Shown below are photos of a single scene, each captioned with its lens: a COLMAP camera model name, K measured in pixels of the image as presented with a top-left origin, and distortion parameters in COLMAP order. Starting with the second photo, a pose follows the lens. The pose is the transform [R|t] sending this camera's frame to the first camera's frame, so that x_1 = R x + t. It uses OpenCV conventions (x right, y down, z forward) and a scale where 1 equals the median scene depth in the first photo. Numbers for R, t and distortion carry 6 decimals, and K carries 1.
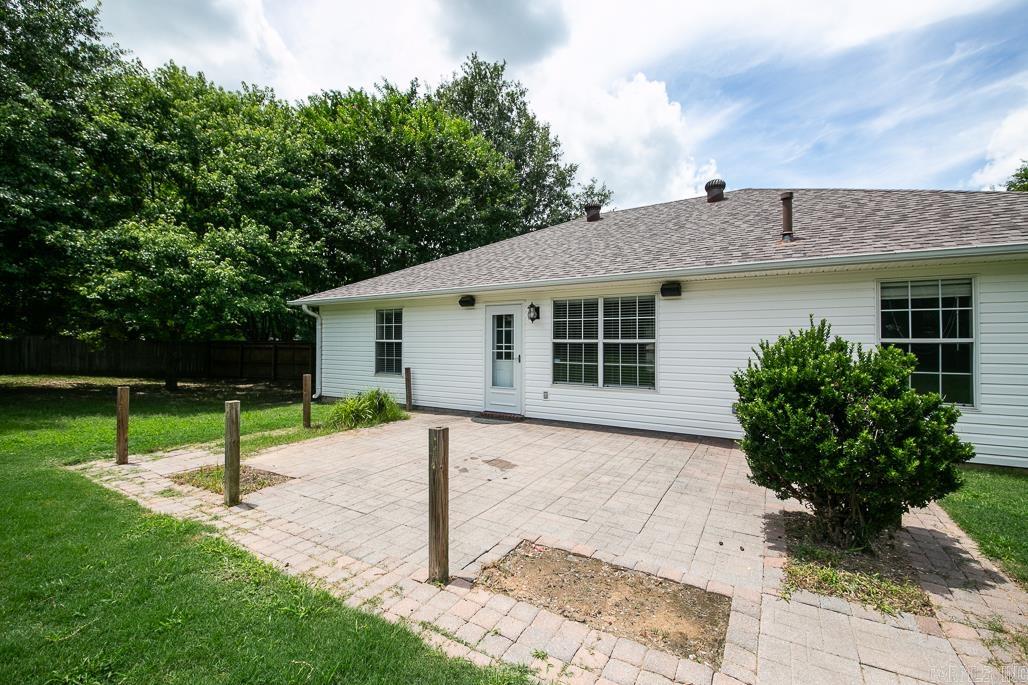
lens RADIAL K [[439.3, 0, 519.6], [0, 439.3, 327.2], [0, 0, 1]] dist [0.020232, -0.002135]
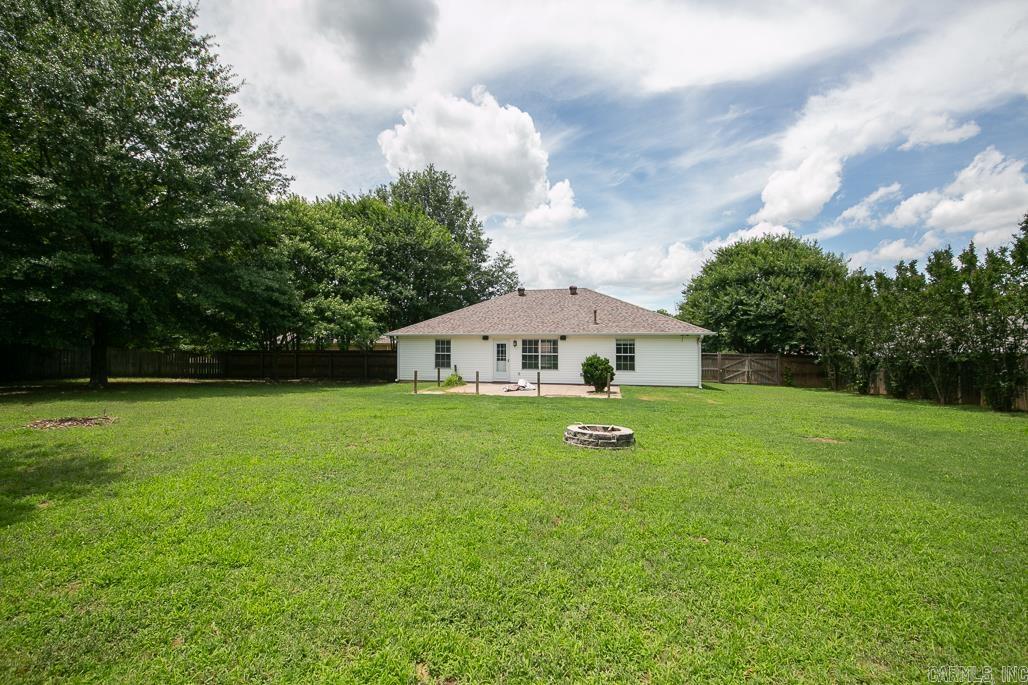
lens RADIAL K [[439.3, 0, 512.2], [0, 439.3, 346.2], [0, 0, 1]] dist [0.020232, -0.002135]
pose [[0.946553, -0.000338, 0.322548, -0.764544], [-0.011085, 0.999375, 0.033576, -0.095738], [-0.322358, -0.035356, 0.945957, -1.392405]]
